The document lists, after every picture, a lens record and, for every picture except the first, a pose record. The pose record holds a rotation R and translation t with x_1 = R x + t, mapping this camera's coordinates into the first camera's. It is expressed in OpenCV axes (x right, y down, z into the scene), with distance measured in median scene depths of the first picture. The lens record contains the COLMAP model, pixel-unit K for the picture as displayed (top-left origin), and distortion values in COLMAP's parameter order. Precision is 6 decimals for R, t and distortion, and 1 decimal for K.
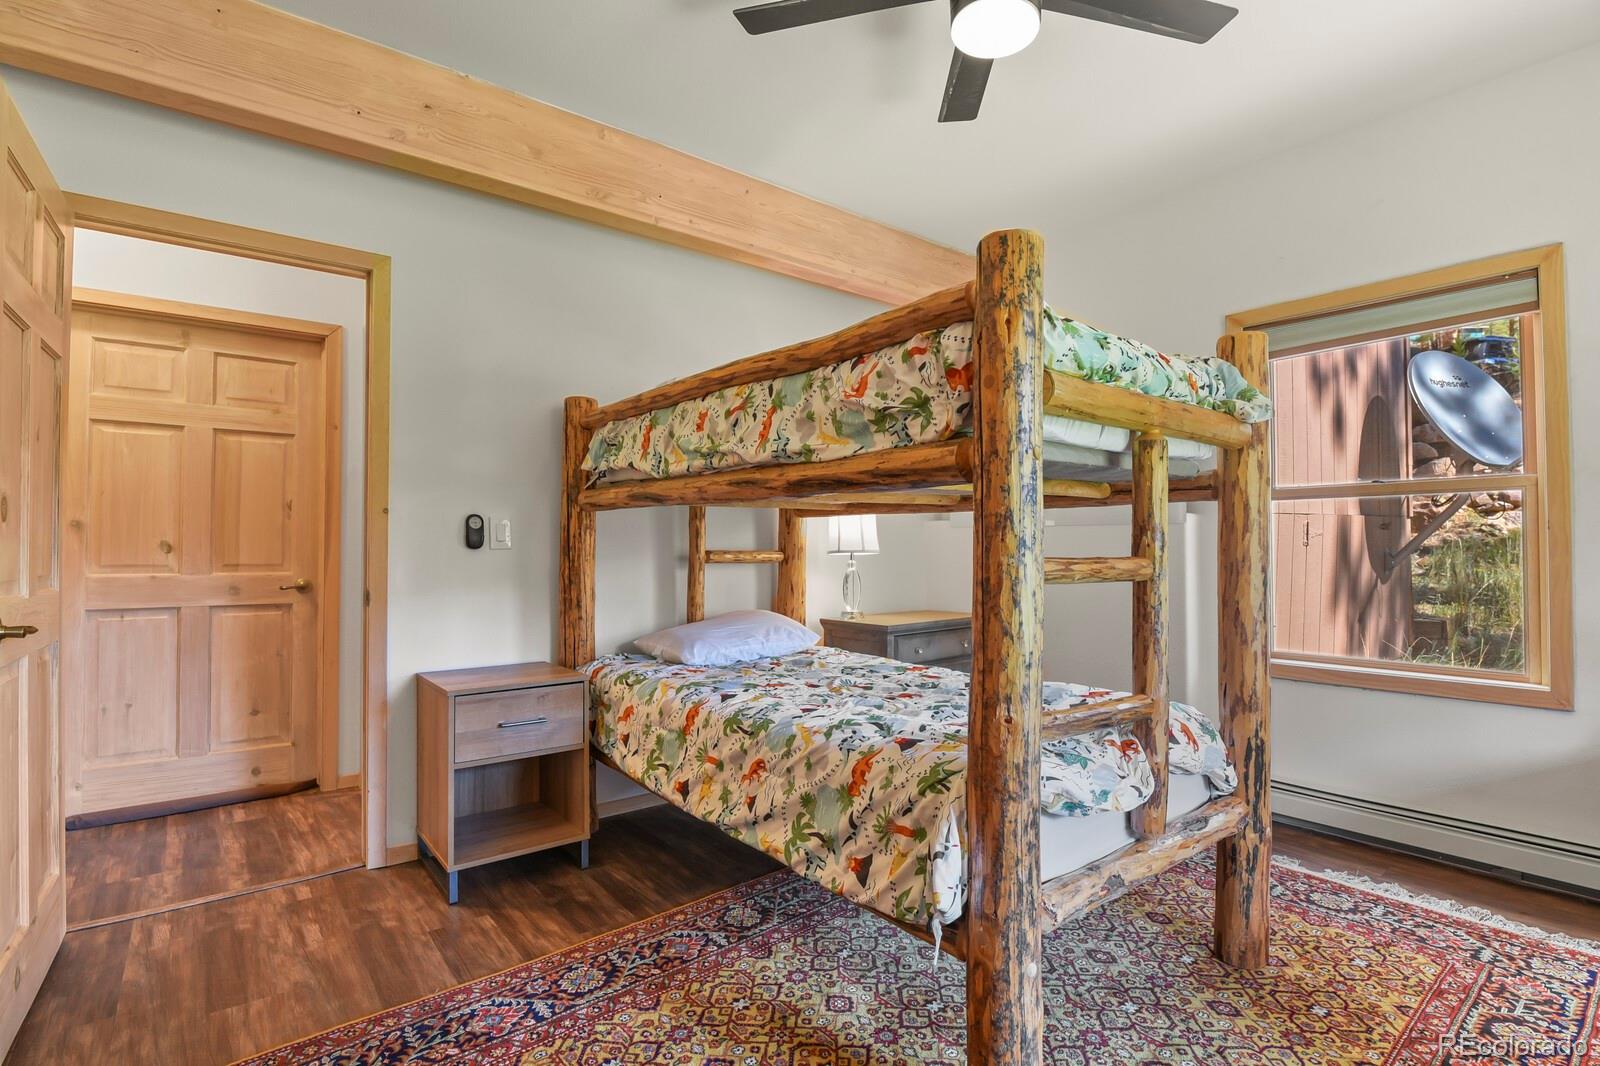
lens RADIAL K [[775.1, 0, 810.7], [0, 775.1, 532.6], [0, 0, 1]] dist [-0.008801, -0.005118]
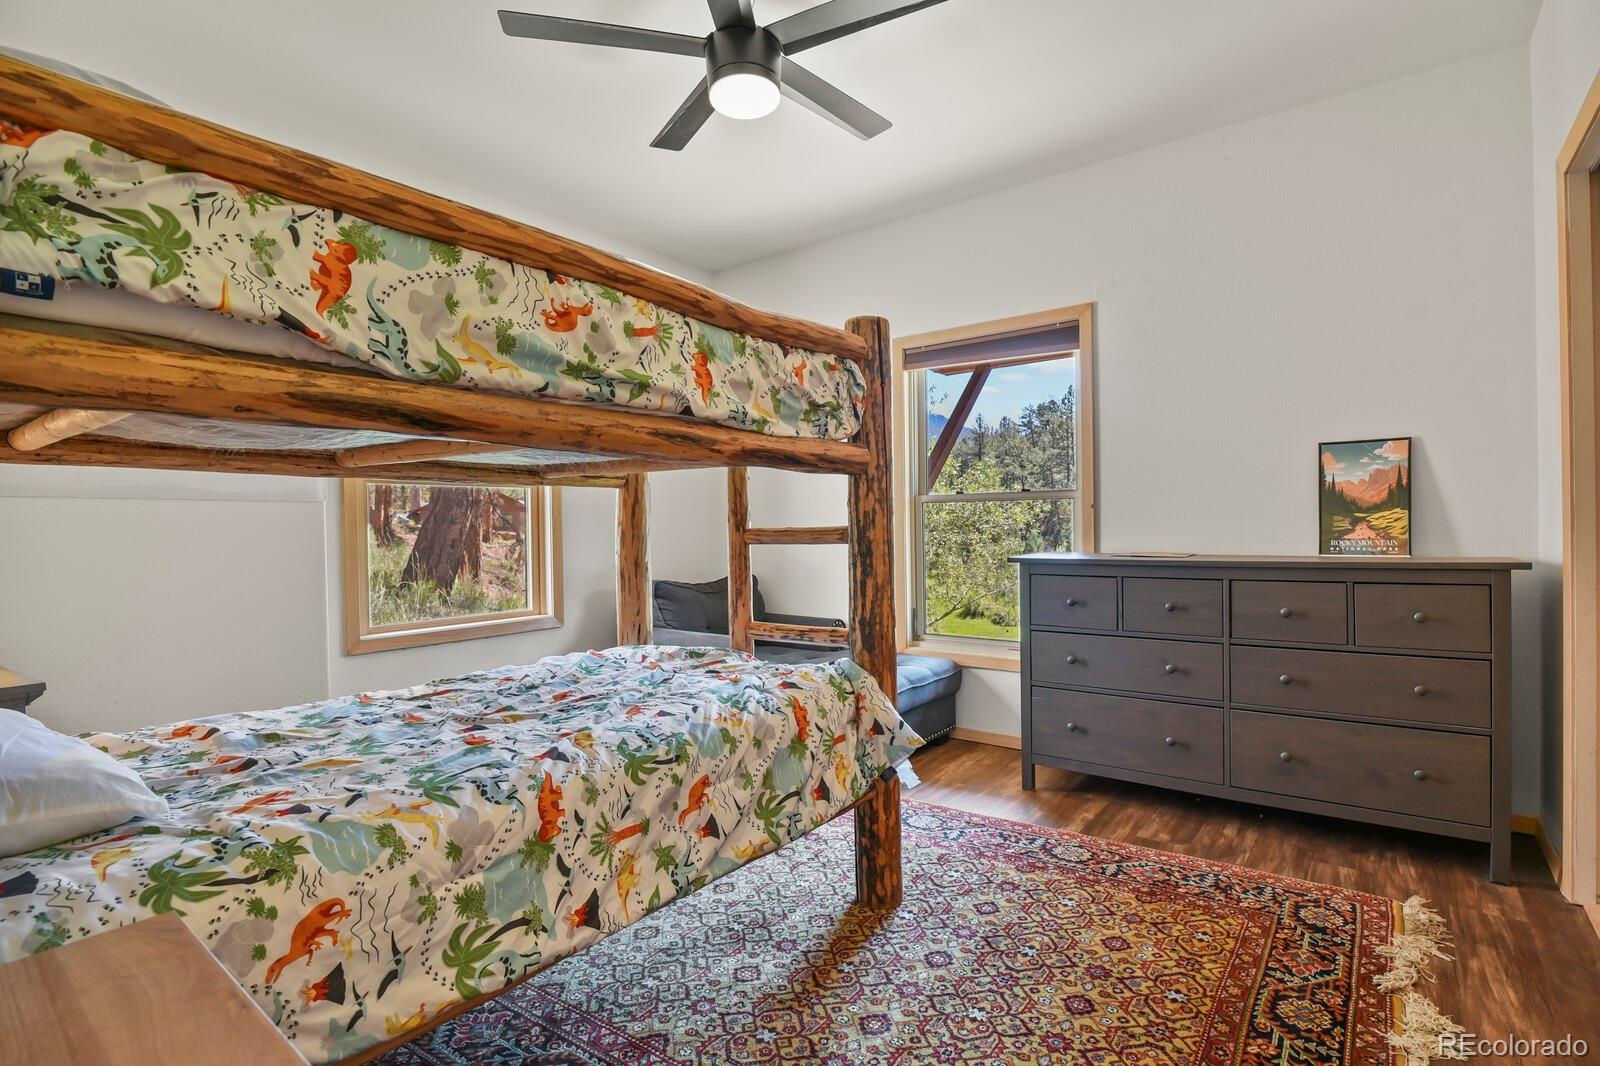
lens RADIAL K [[775.1, 0, 810.7], [0, 775.1, 532.6], [0, 0, 1]] dist [-0.008801, -0.005118]
pose [[-0.247641, -0.007320, 0.968824, -0.865939], [-0.004935, 0.999968, 0.006294, 0.025476], [-0.968839, -0.003223, -0.247669, 1.061171]]
